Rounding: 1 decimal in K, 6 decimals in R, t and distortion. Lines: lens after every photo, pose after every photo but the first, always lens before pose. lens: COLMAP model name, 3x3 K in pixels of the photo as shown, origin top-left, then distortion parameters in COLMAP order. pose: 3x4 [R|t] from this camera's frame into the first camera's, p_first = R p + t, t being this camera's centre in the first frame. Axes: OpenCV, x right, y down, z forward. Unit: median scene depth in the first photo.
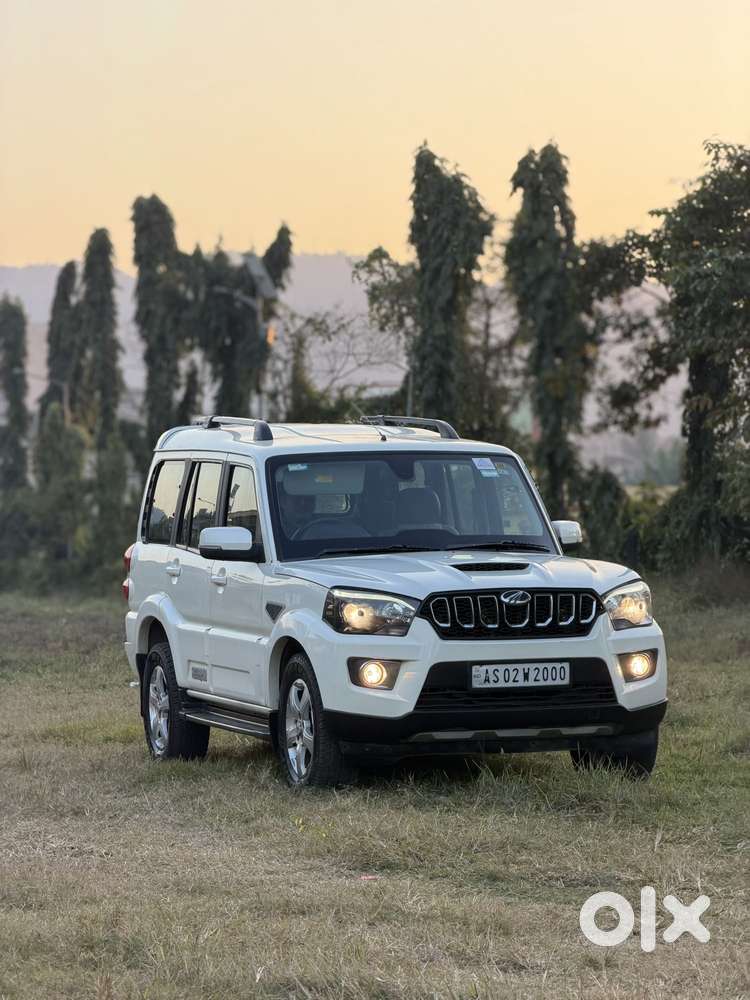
lens RADIAL K [[3002.4, 0, 375.0], [0, 3002.4, 500.0], [0, 0, 1]] dist [0.203613, -0.100510]
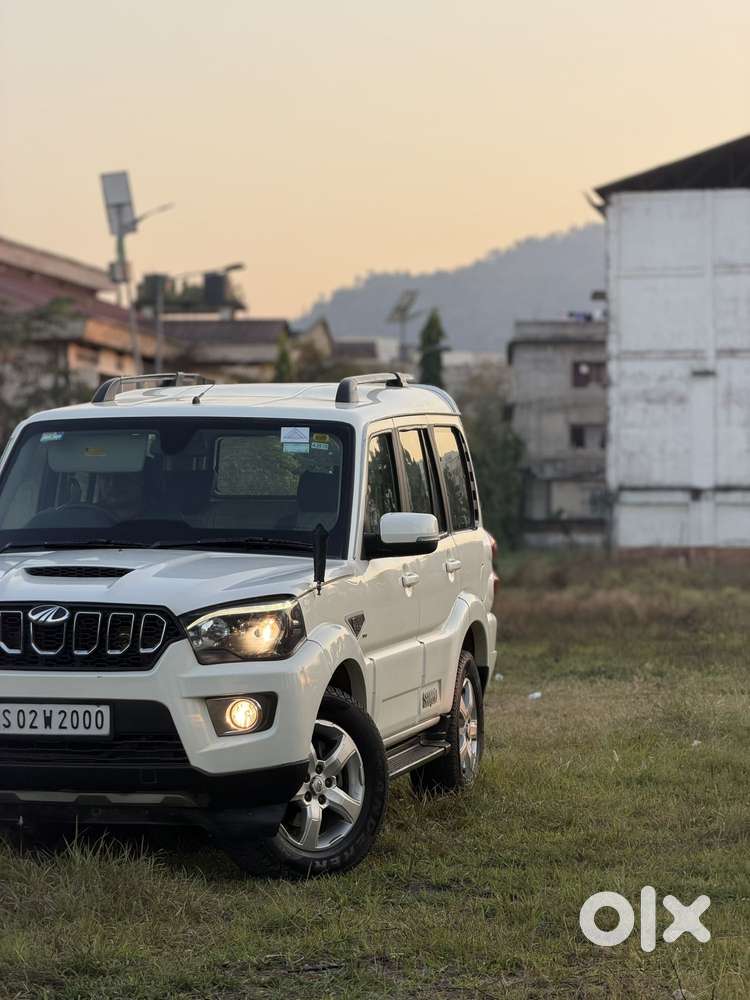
lens RADIAL K [[3002.4, 0, 375.0], [0, 3002.4, 500.0], [0, 0, 1]] dist [0.203613, -0.100510]
pose [[0.854664, 0.021321, -0.518744, 0.502707], [-0.014982, 0.999753, 0.016407, -0.009422], [0.518966, -0.006251, 0.854772, 0.404569]]
